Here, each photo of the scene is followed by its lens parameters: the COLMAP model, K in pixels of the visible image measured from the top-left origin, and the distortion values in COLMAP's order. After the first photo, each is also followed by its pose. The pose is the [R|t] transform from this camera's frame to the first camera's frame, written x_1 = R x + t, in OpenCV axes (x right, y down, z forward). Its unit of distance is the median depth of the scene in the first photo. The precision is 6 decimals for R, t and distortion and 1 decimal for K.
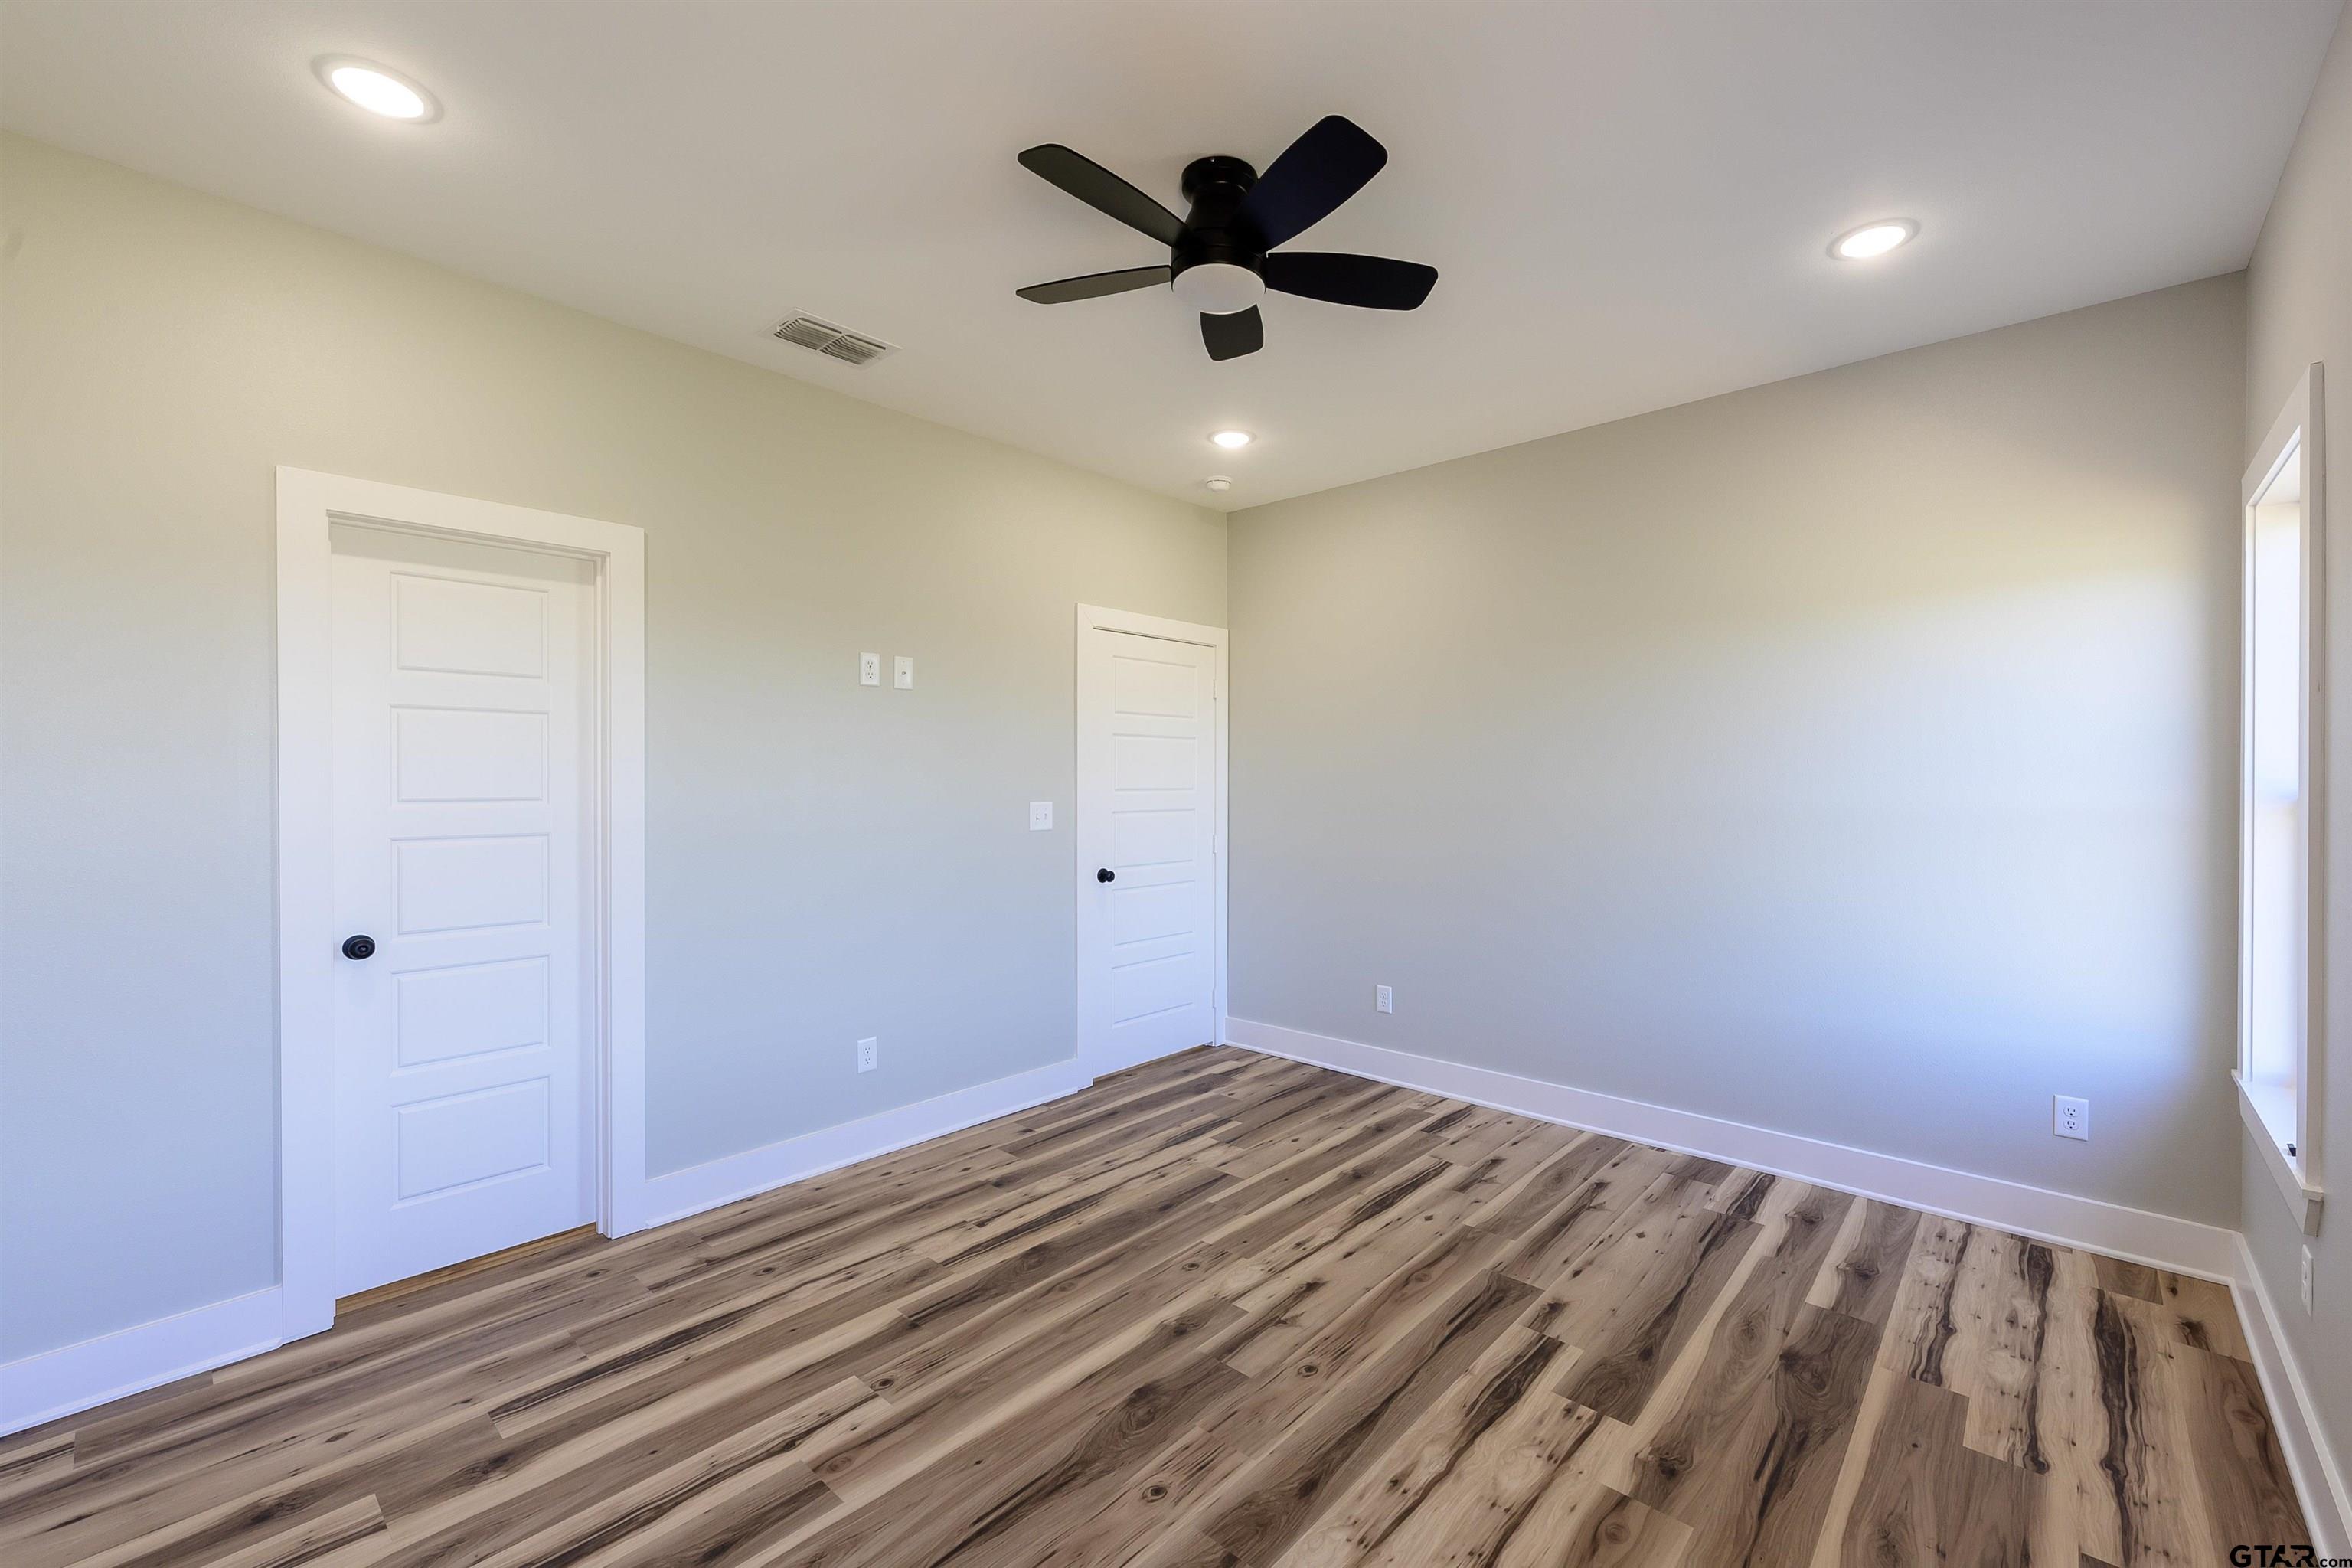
lens RADIAL K [[942.7, 0, 1170.7], [0, 942.7, 778.9], [0, 0, 1]] dist [-0.002275, 0.000083]
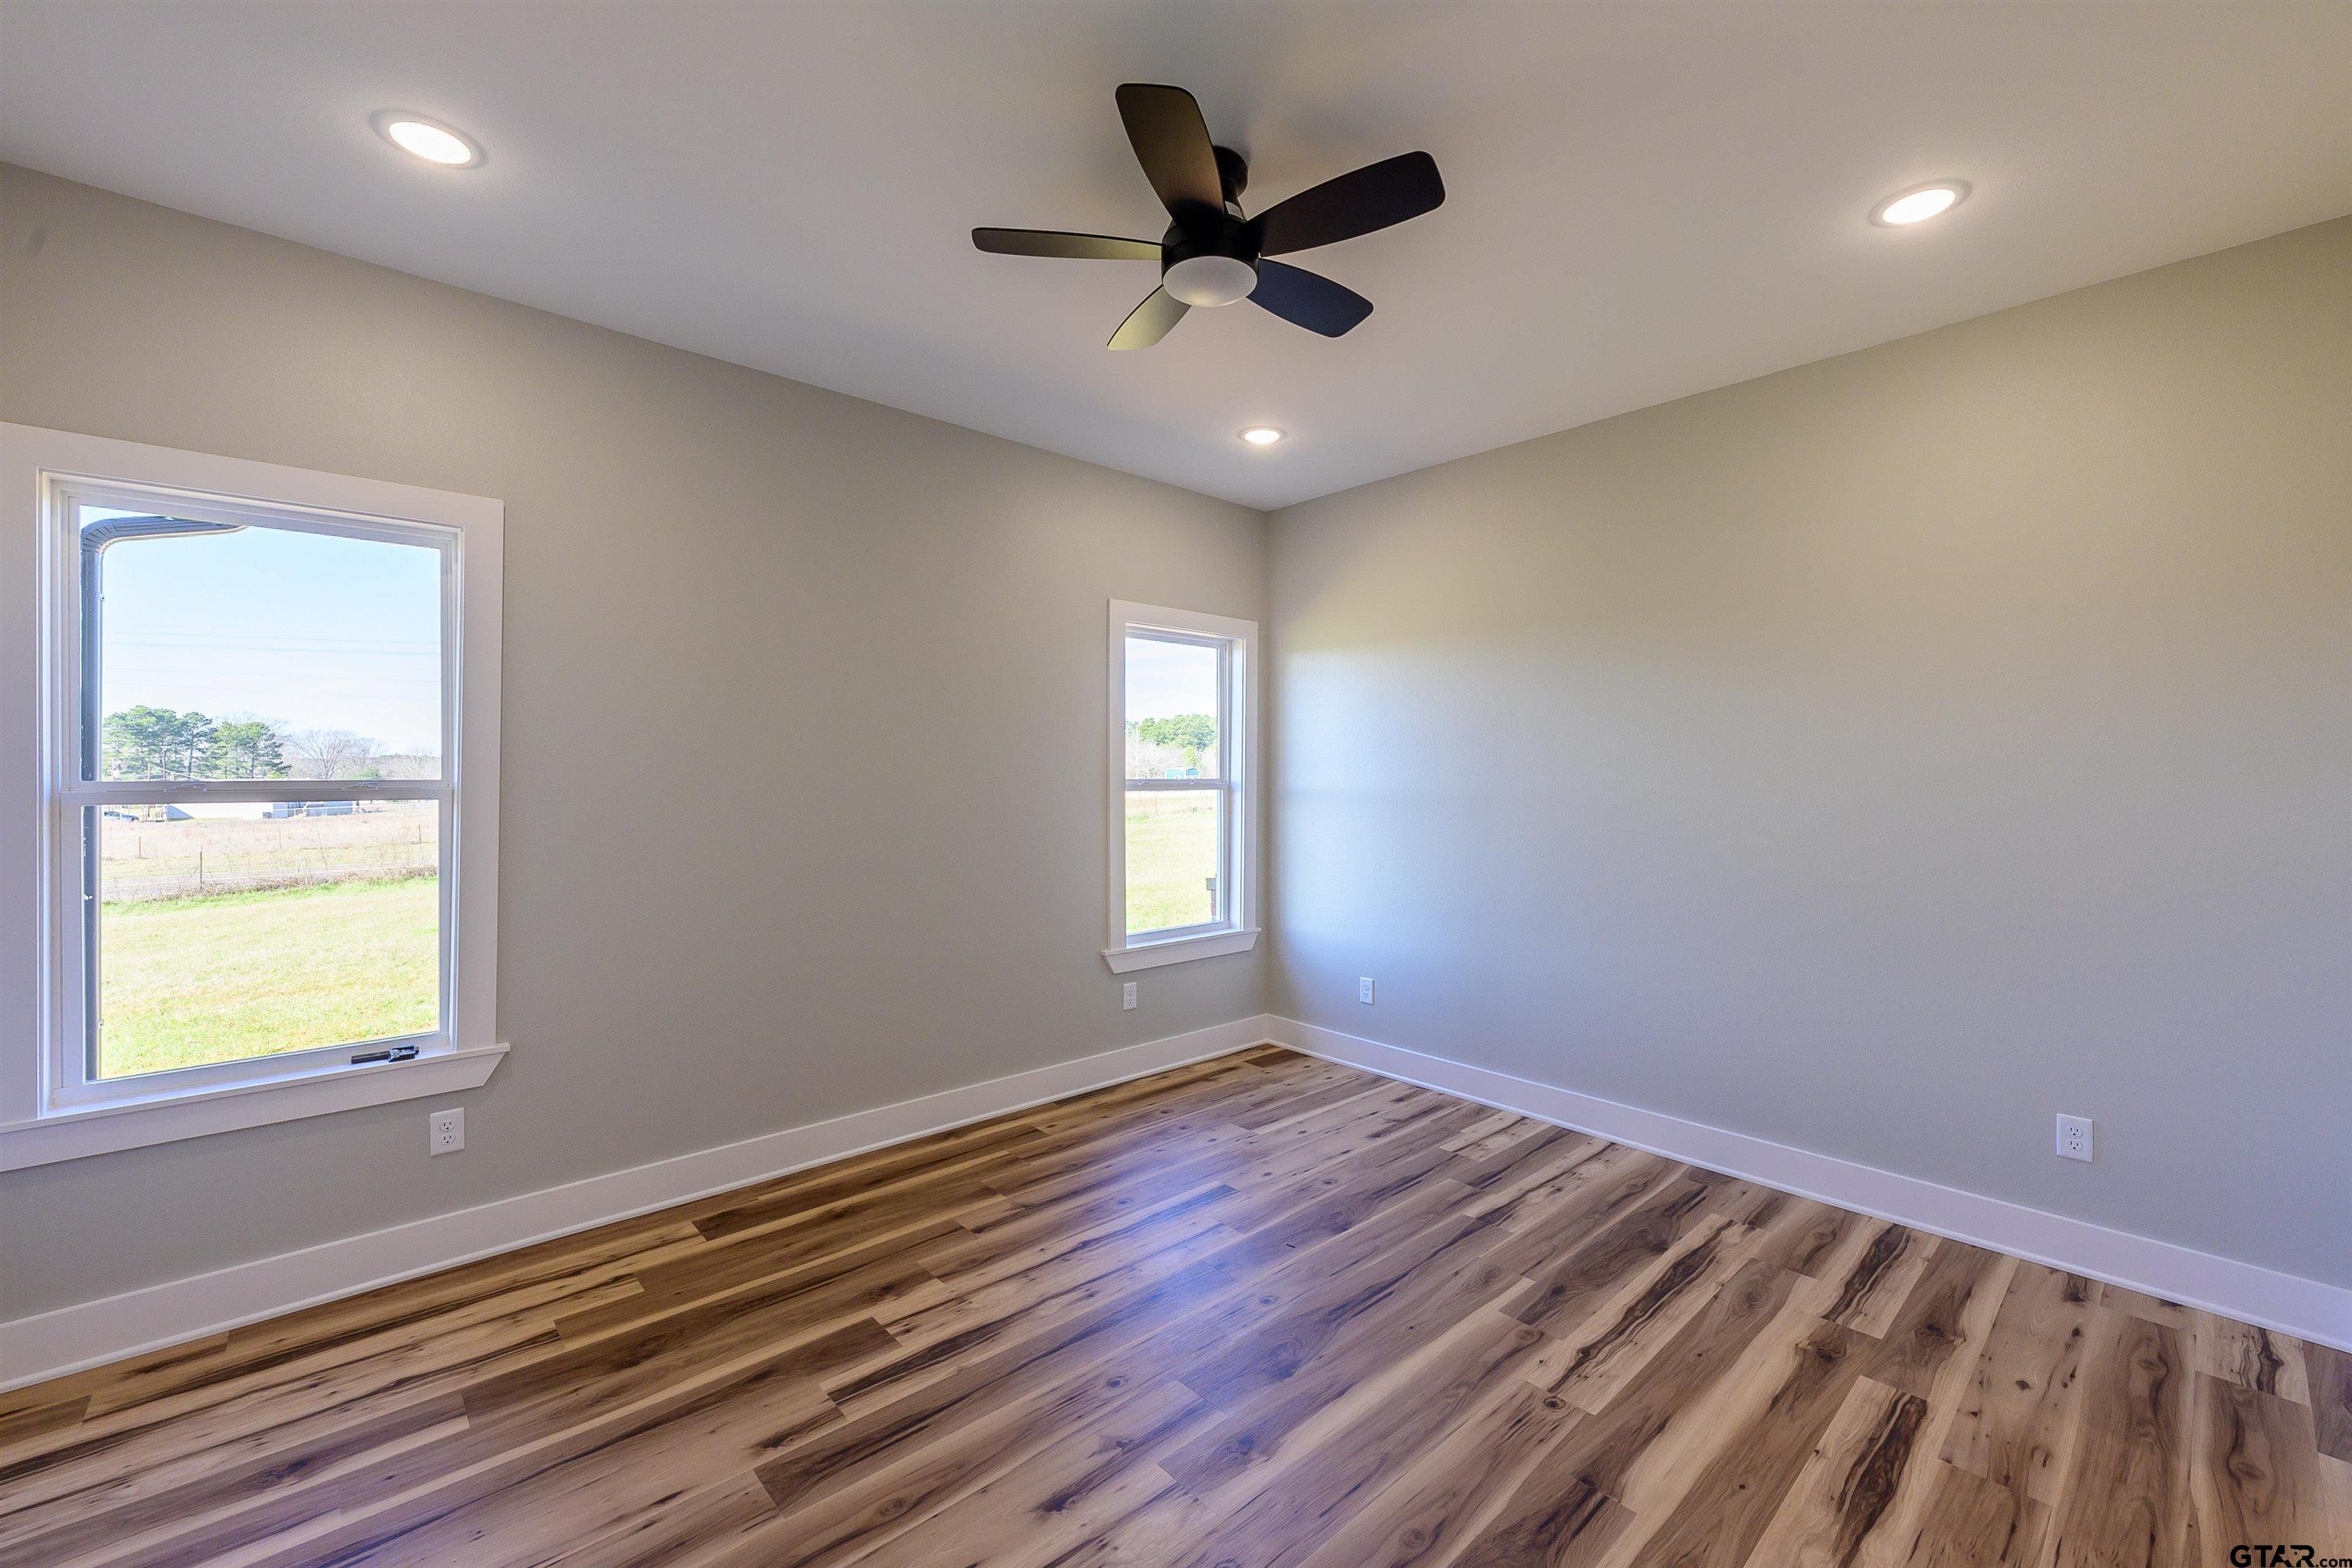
lens RADIAL K [[983.4, 0, 1179.7], [0, 983.4, 774.7], [0, 0, 1]] dist [-0.002186, -0.000212]
pose [[-0.997462, -0.002844, 0.071149, 0.007787], [-0.002441, 0.999980, 0.005751, -0.008960], [-0.071164, 0.005563, -0.997449, 1.636008]]
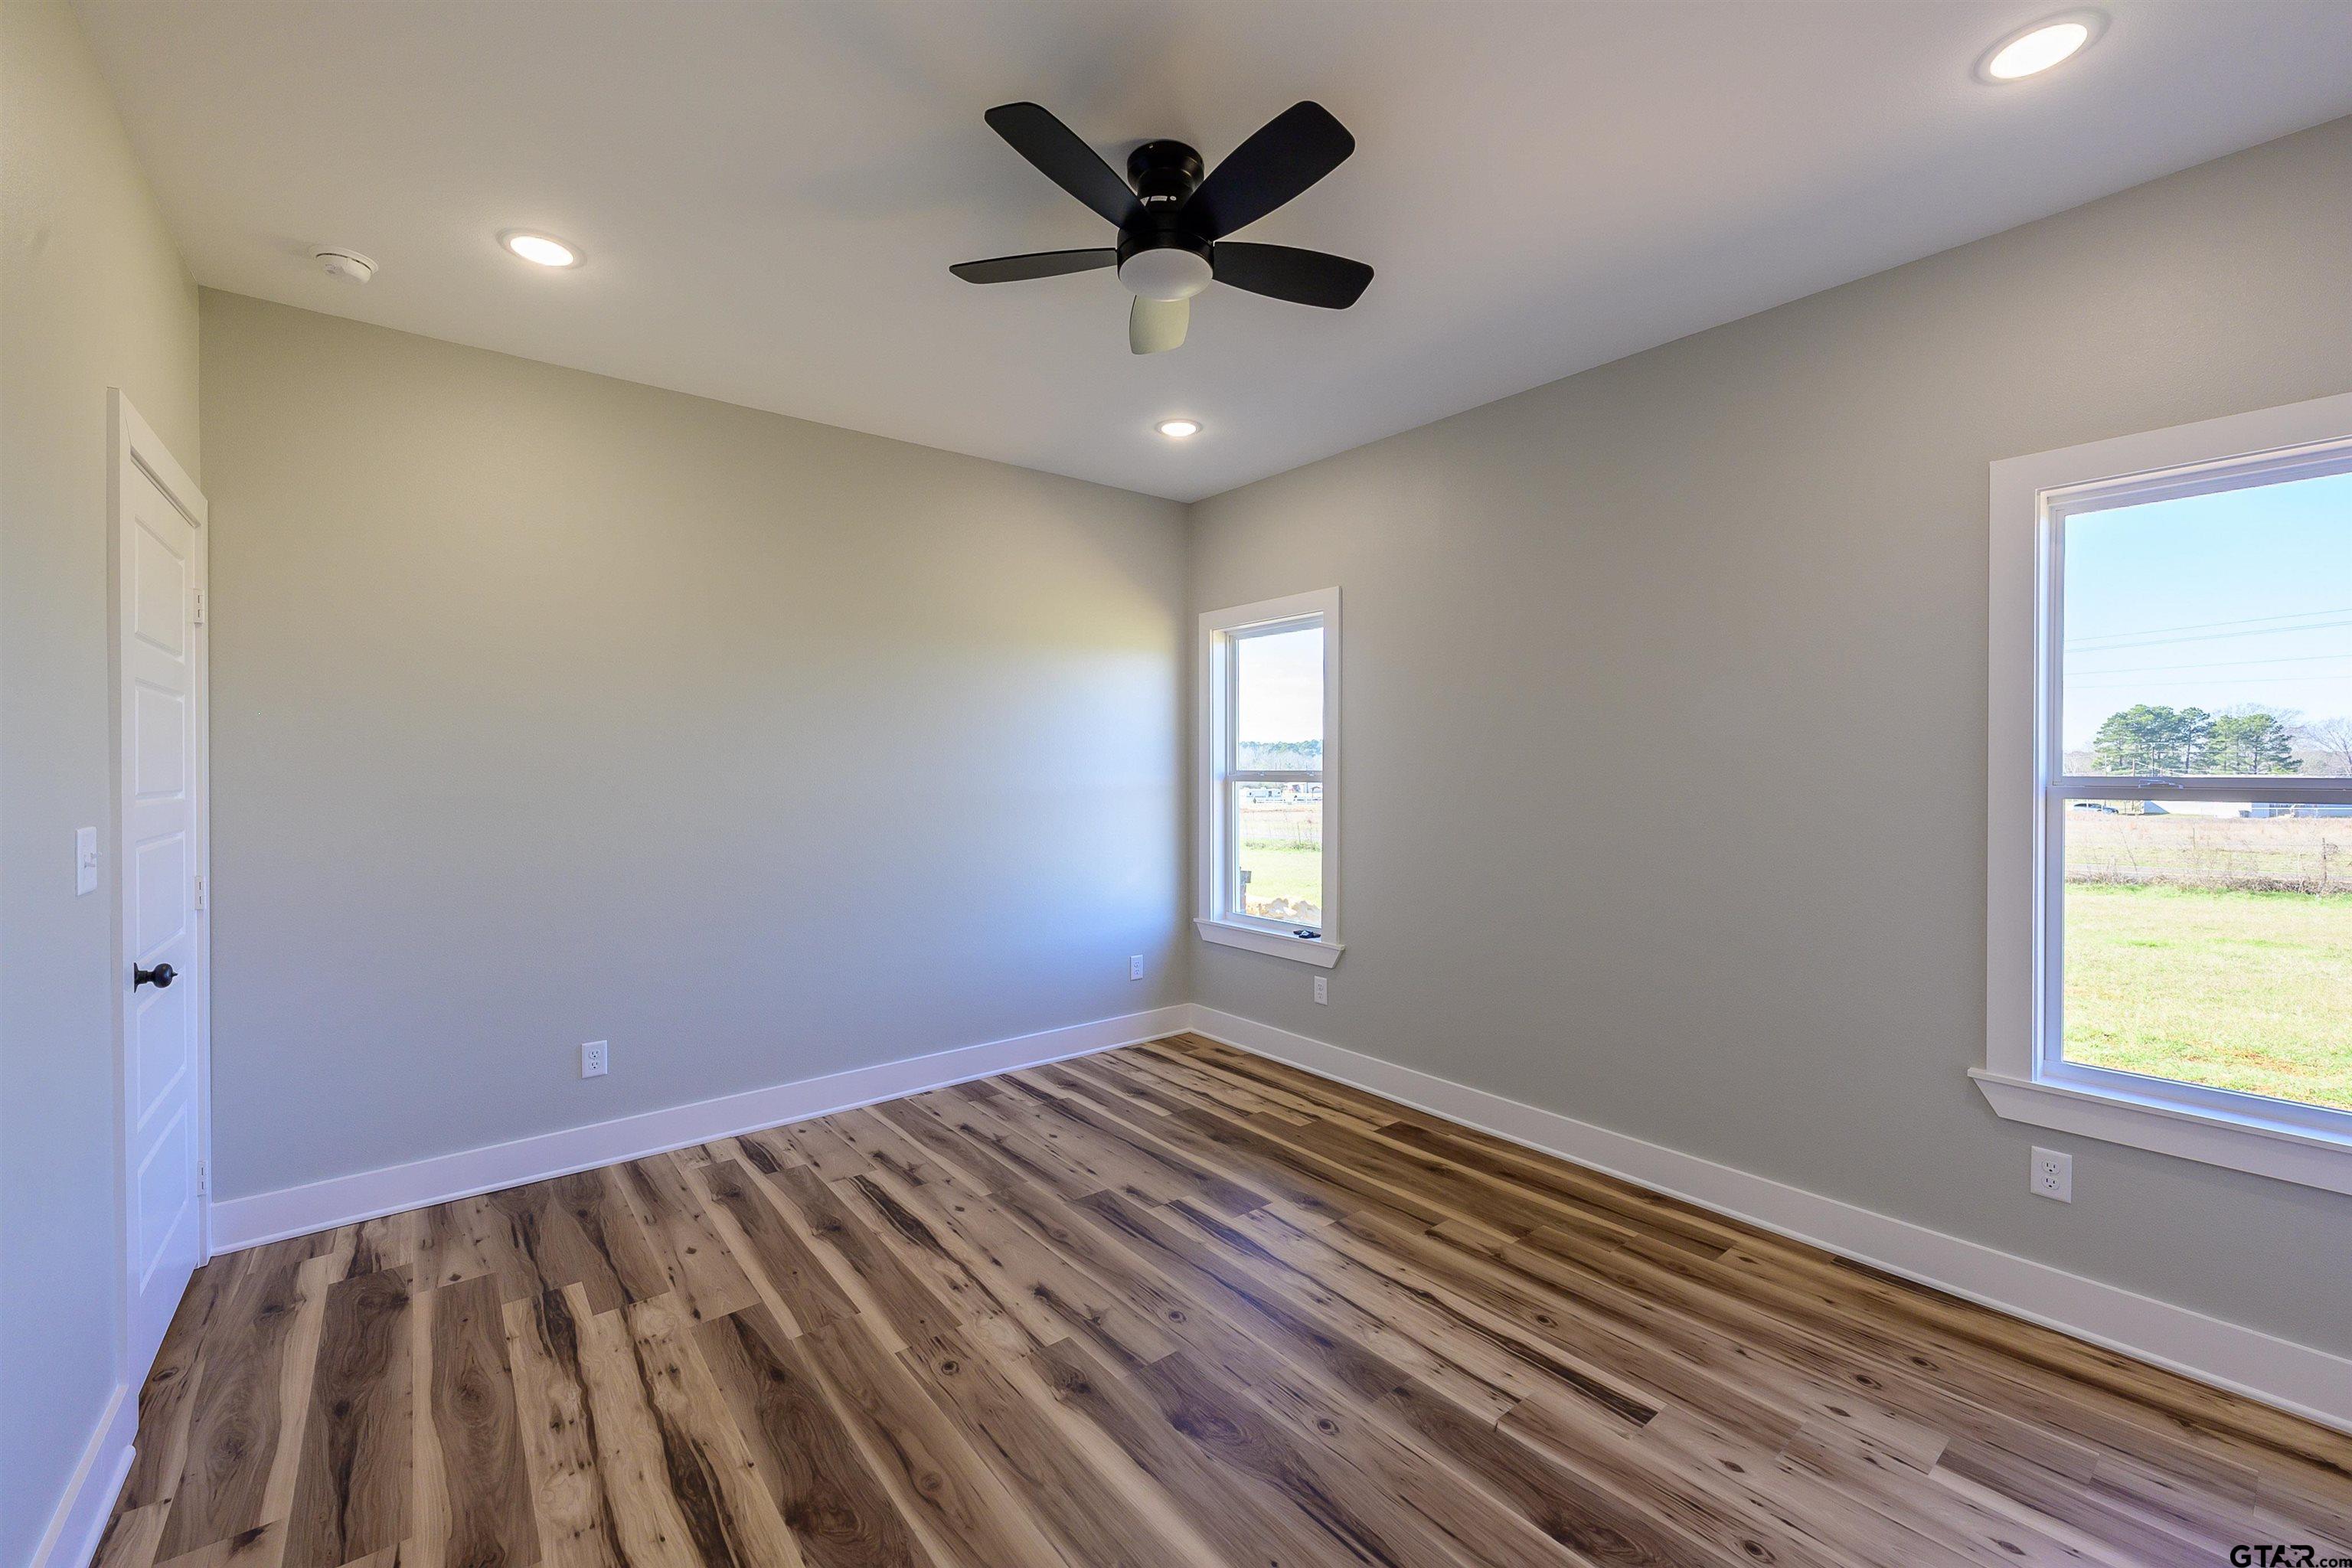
lens RADIAL K [[961.8, 0, 1179.3], [0, 961.8, 772.6], [0, 0, 1]] dist [-0.001615, -0.000007]
pose [[0.155012, -0.007109, 0.987887, -0.764874], [0.003586, 0.999972, 0.006633, -0.003897], [-0.987906, 0.002515, 0.155033, 0.669887]]
